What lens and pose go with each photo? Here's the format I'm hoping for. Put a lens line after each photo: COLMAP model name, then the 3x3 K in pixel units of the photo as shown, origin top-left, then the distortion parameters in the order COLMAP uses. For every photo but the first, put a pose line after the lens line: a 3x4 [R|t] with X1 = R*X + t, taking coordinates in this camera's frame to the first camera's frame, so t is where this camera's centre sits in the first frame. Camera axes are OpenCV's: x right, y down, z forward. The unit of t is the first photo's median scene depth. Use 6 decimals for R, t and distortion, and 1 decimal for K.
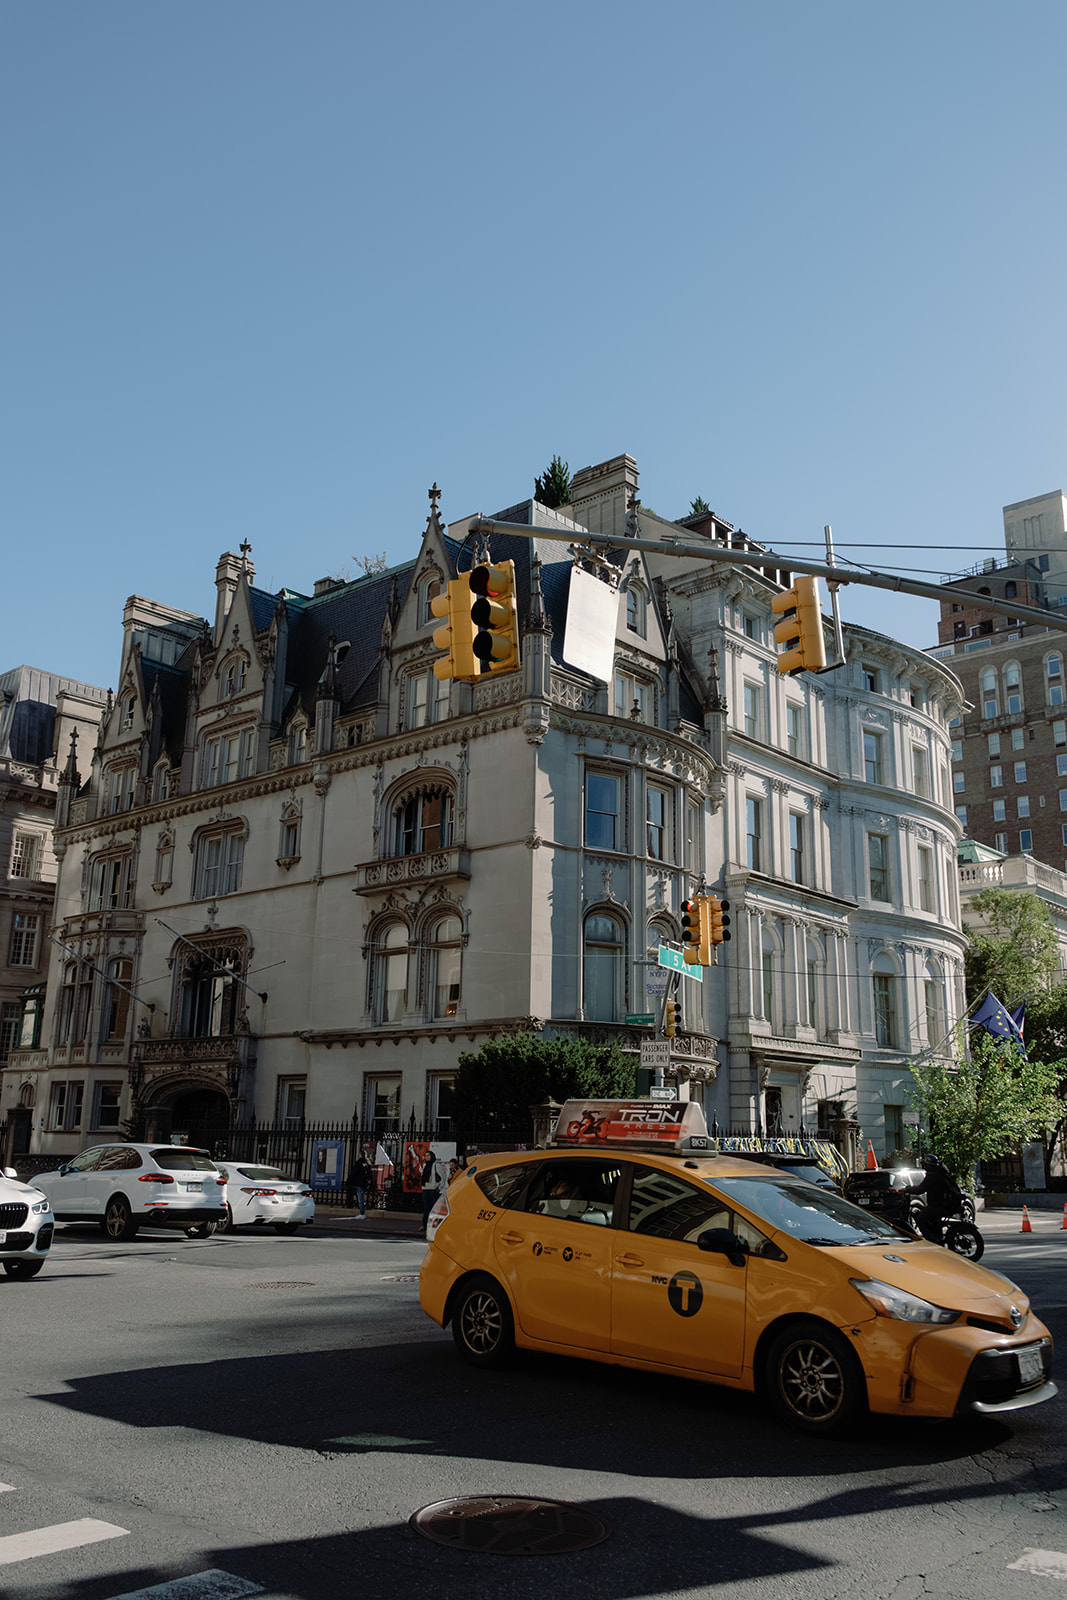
lens RADIAL K [[1340.8, 0, 533.5], [0, 1340.8, 802.2], [0, 0, 1]] dist [-0.018627, -0.003222]
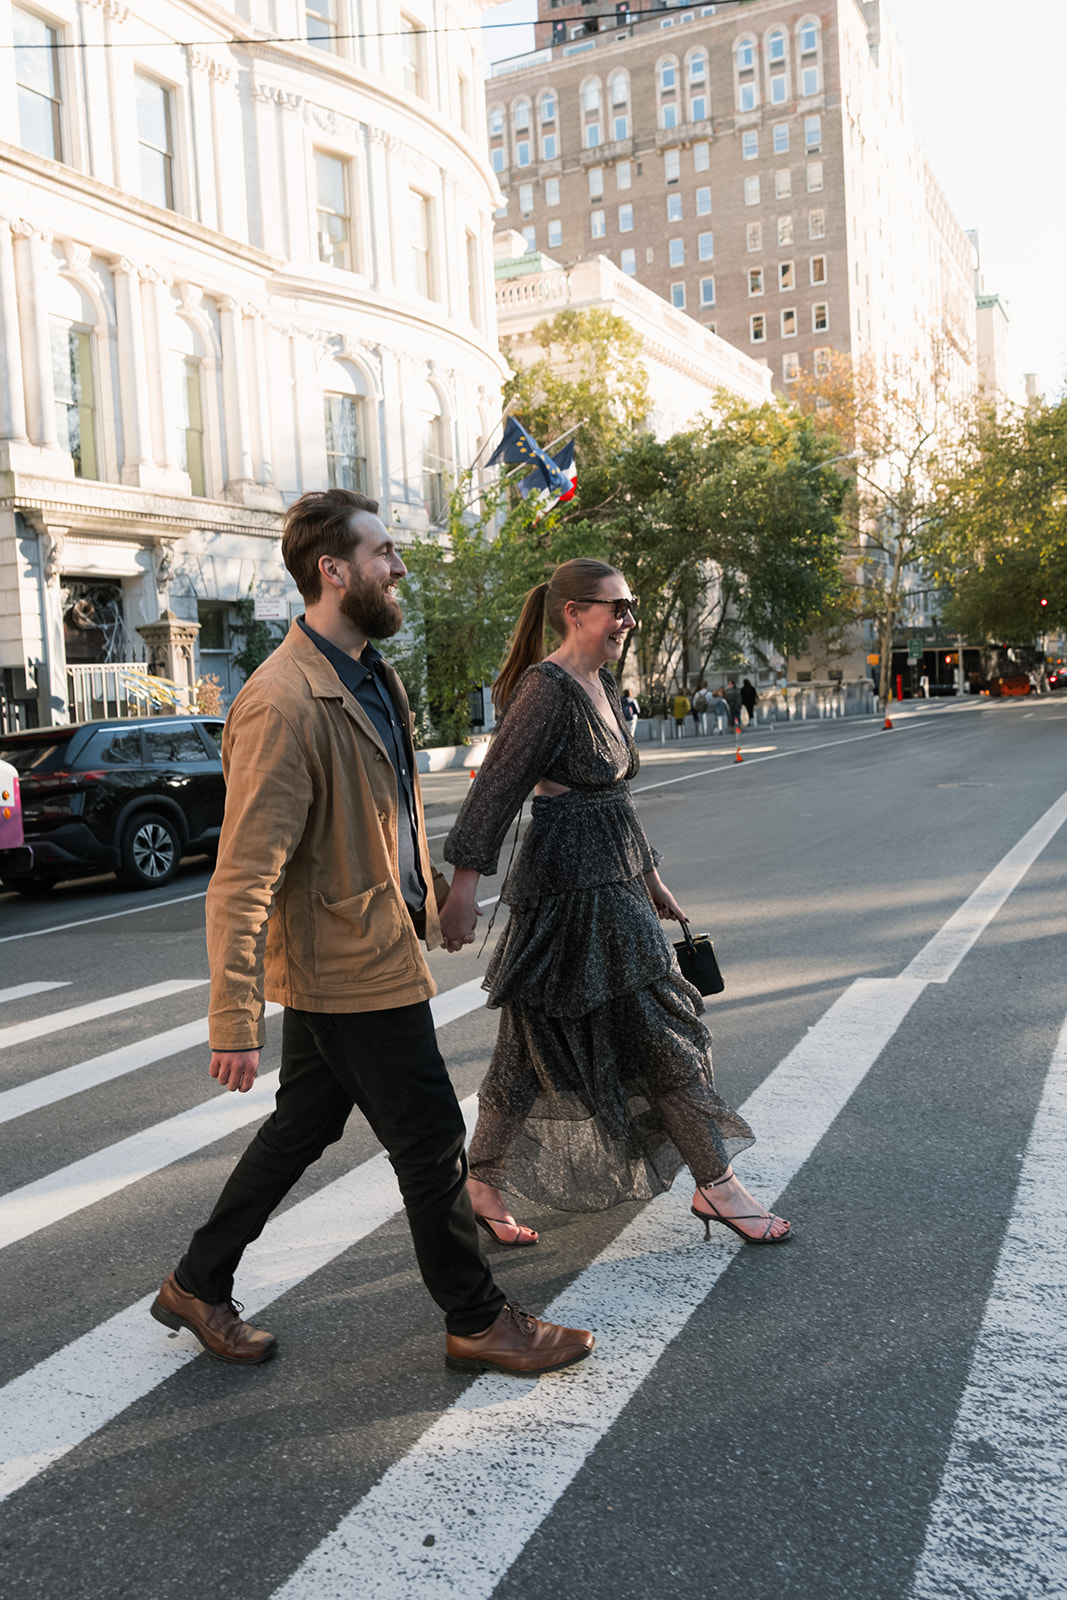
lens RADIAL K [[1340.8, 0, 534.4], [0, 1340.8, 796.6], [0, 0, 1]] dist [-0.018627, -0.003222]
pose [[0.964561, -0.087601, 0.248896, 0.074470], [0.000959, 0.944440, 0.328684, 0.042591], [-0.263860, -0.316797, 0.911053, 0.155097]]
